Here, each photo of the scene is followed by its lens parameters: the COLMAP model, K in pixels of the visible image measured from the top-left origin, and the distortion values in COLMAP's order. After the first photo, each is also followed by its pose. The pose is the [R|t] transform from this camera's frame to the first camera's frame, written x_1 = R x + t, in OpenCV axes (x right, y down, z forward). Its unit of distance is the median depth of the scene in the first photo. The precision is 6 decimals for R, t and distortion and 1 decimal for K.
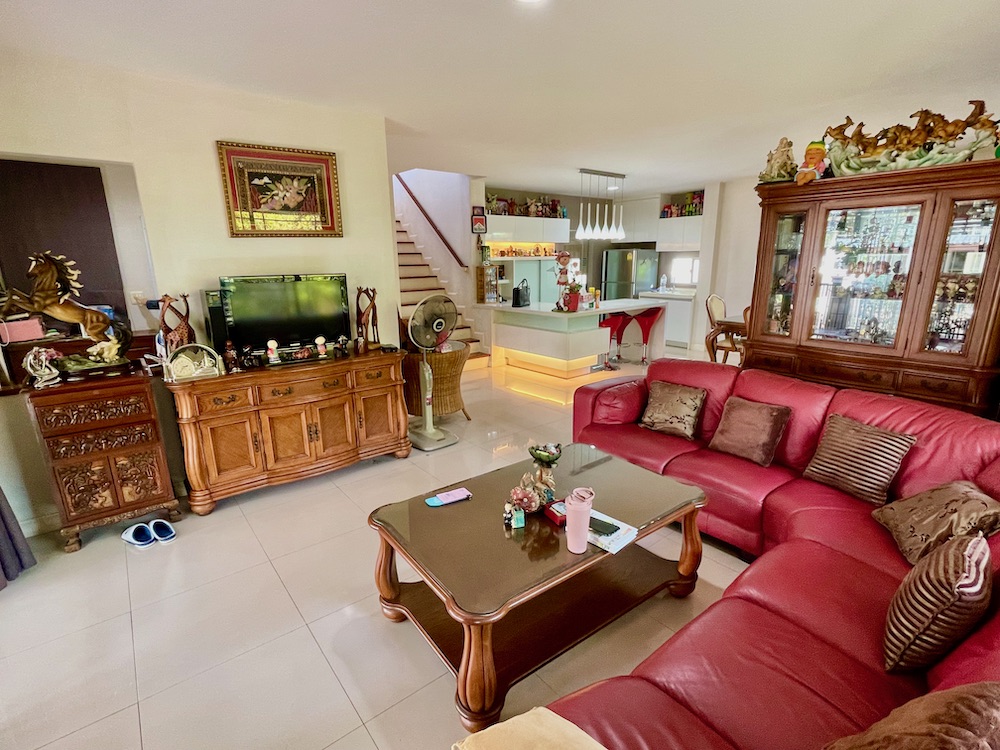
lens RADIAL K [[487.3, 0, 500.0], [0, 487.3, 375.0], [0, 0, 1]] dist [-0.000485, -0.000624]
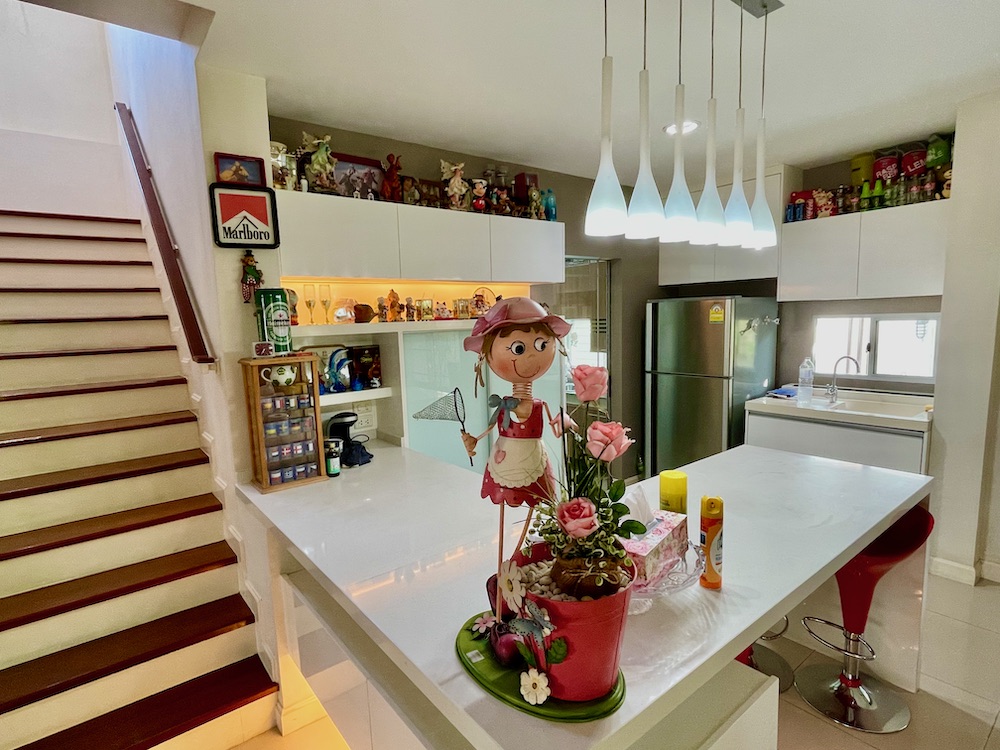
lens RADIAL K [[523.6, 0, 500.0], [0, 523.6, 375.0], [0, 0, 1]] dist [-0.024322, -0.000428]
pose [[0.999825, -0.018254, -0.003995, 0.098344], [0.017621, 0.992198, -0.123420, -0.161099], [0.006217, 0.123328, 0.992347, 0.648324]]
